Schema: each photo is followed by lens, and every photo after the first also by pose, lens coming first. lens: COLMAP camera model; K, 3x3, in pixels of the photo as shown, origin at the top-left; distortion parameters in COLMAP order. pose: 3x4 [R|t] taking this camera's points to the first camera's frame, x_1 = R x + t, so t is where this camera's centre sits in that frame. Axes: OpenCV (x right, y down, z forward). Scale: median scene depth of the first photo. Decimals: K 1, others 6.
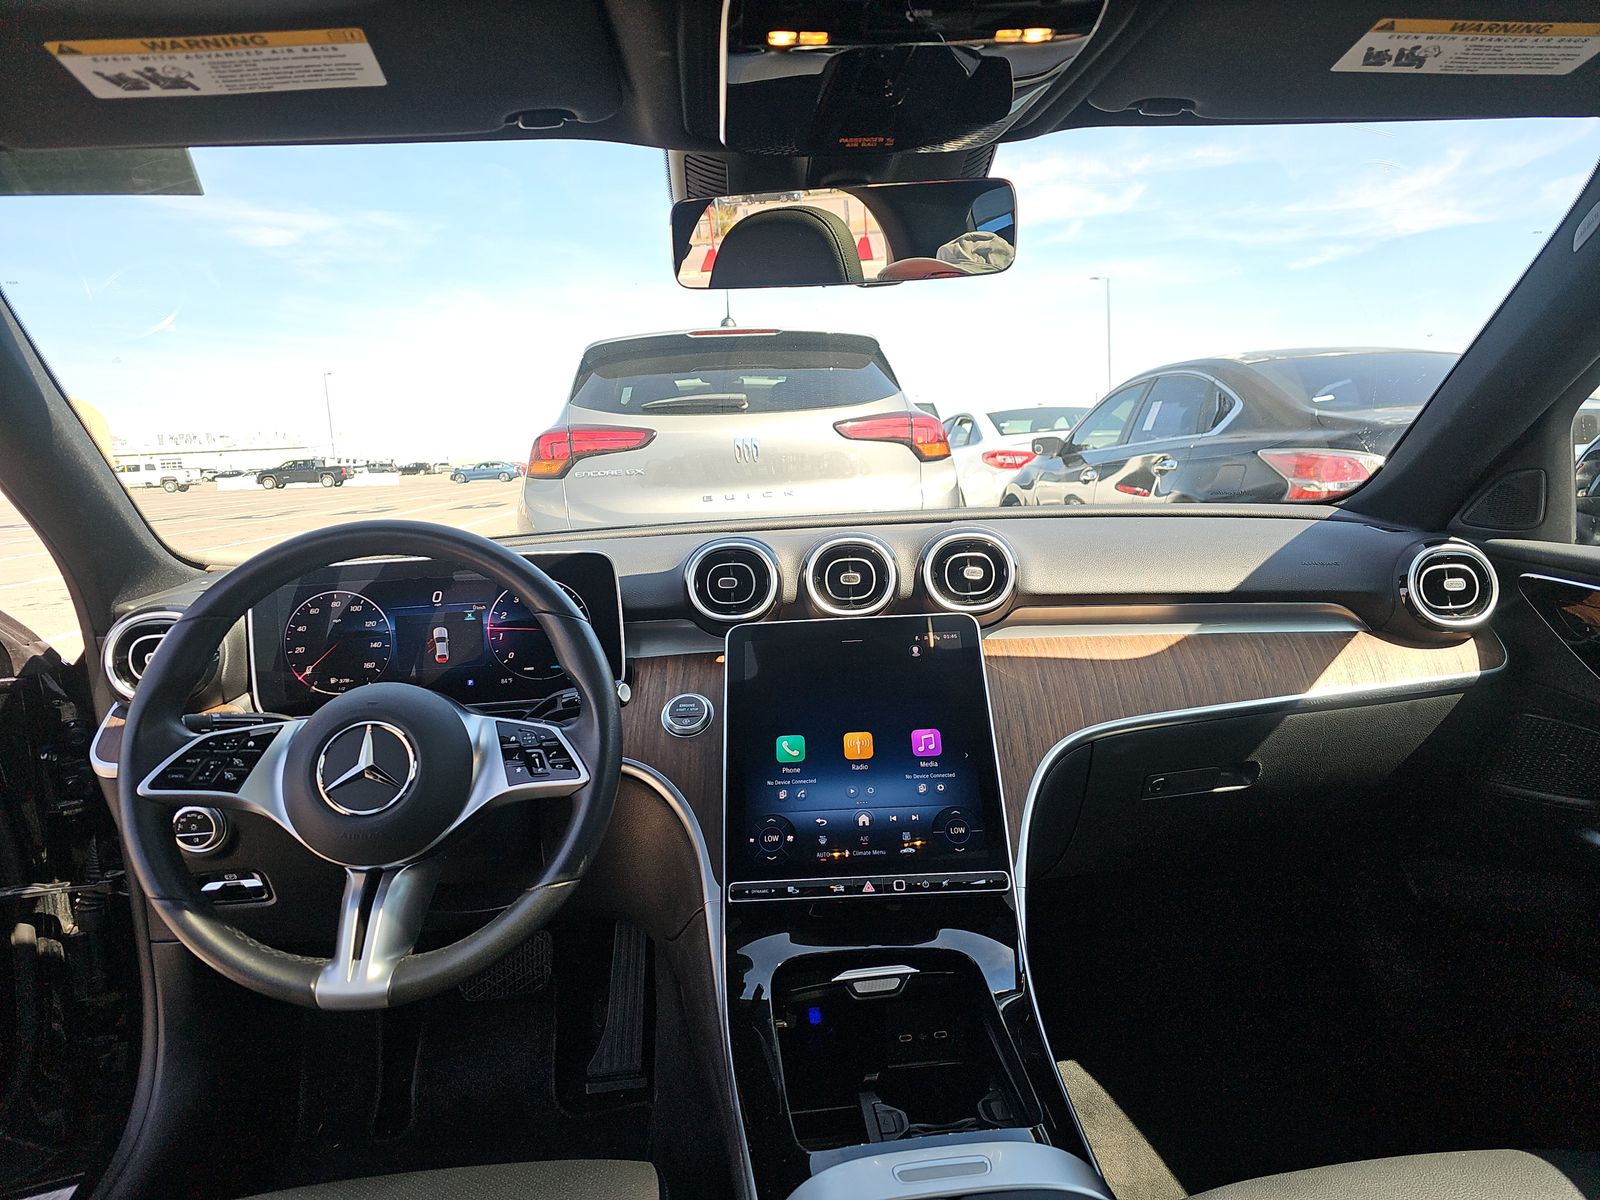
lens RADIAL K [[1079.7, 0, 800.0], [0, 1079.7, 600.0], [0, 0, 1]] dist [0.056618, -0.064138]
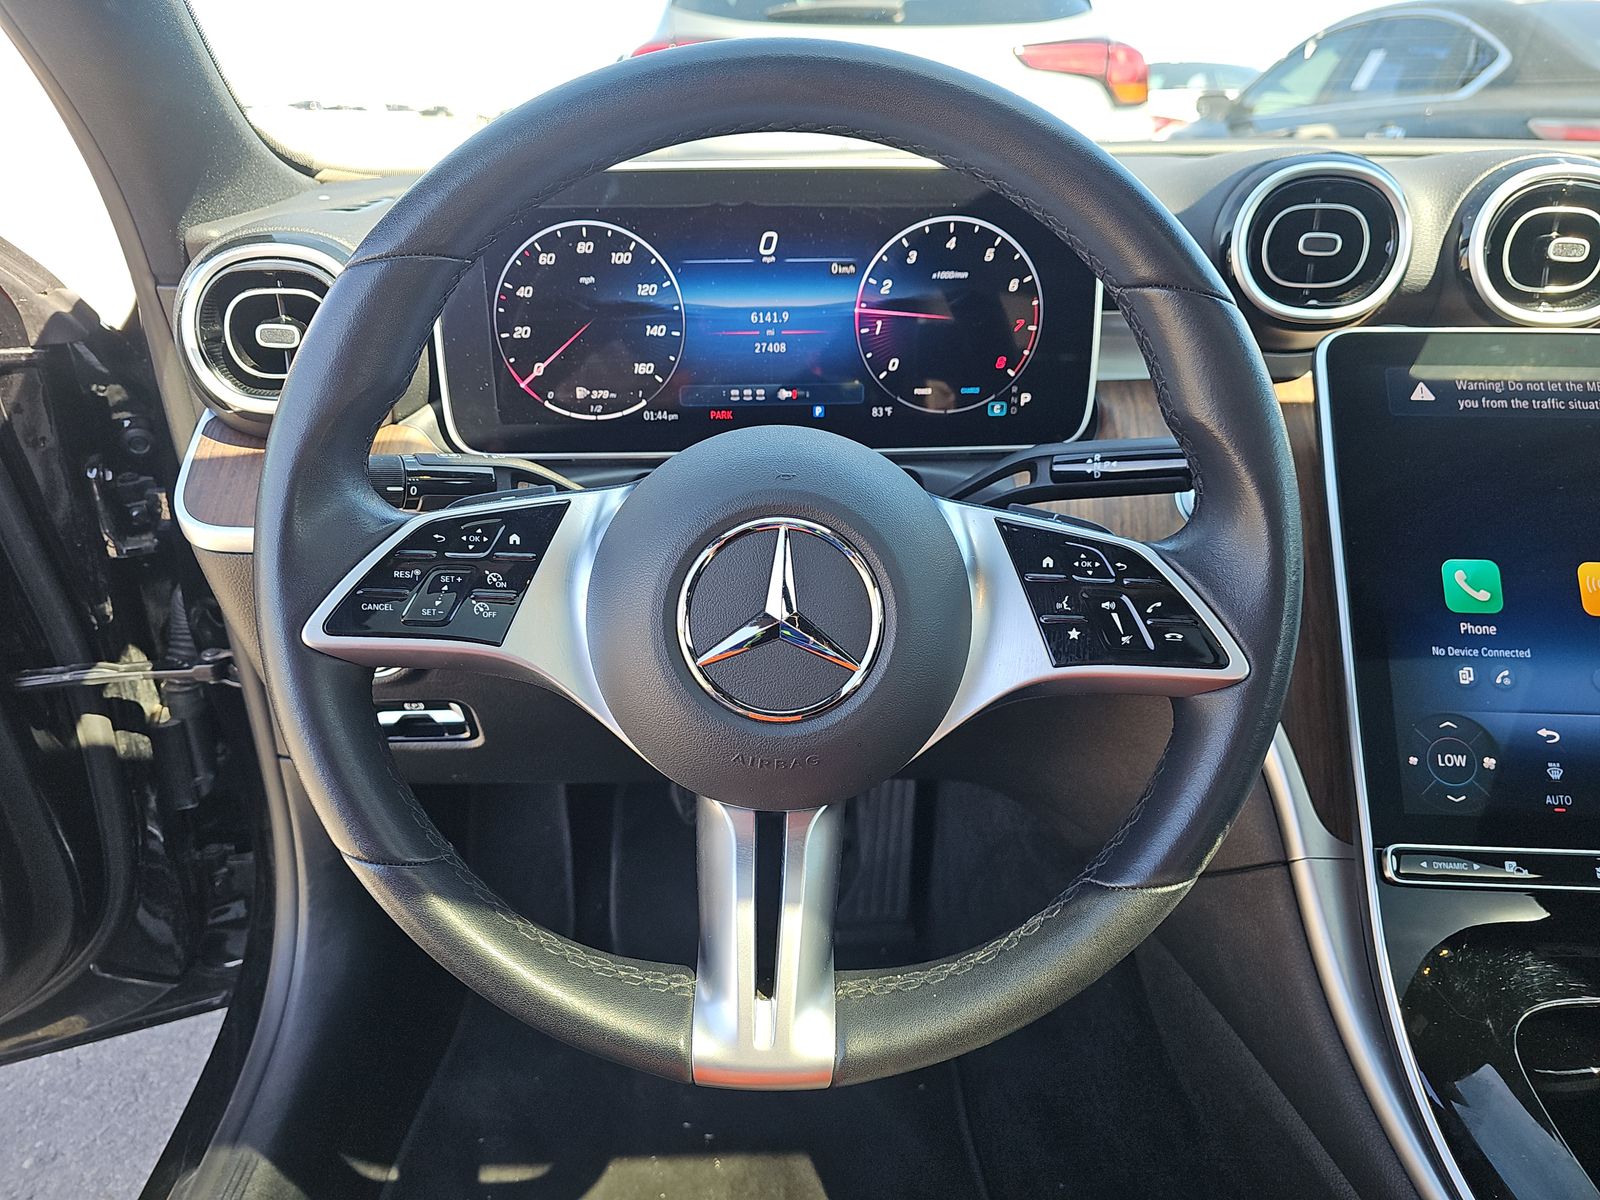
lens RADIAL K [[1126.0, 0, 790.3], [0, 1126.0, 625.1], [0, 0, 1]] dist [0.024973, -0.047790]
pose [[0.996947, 0.068055, -0.038267, -0.292541], [-0.053910, 0.954556, 0.293115, 0.012866], [0.056476, -0.290157, 0.955311, 0.423785]]
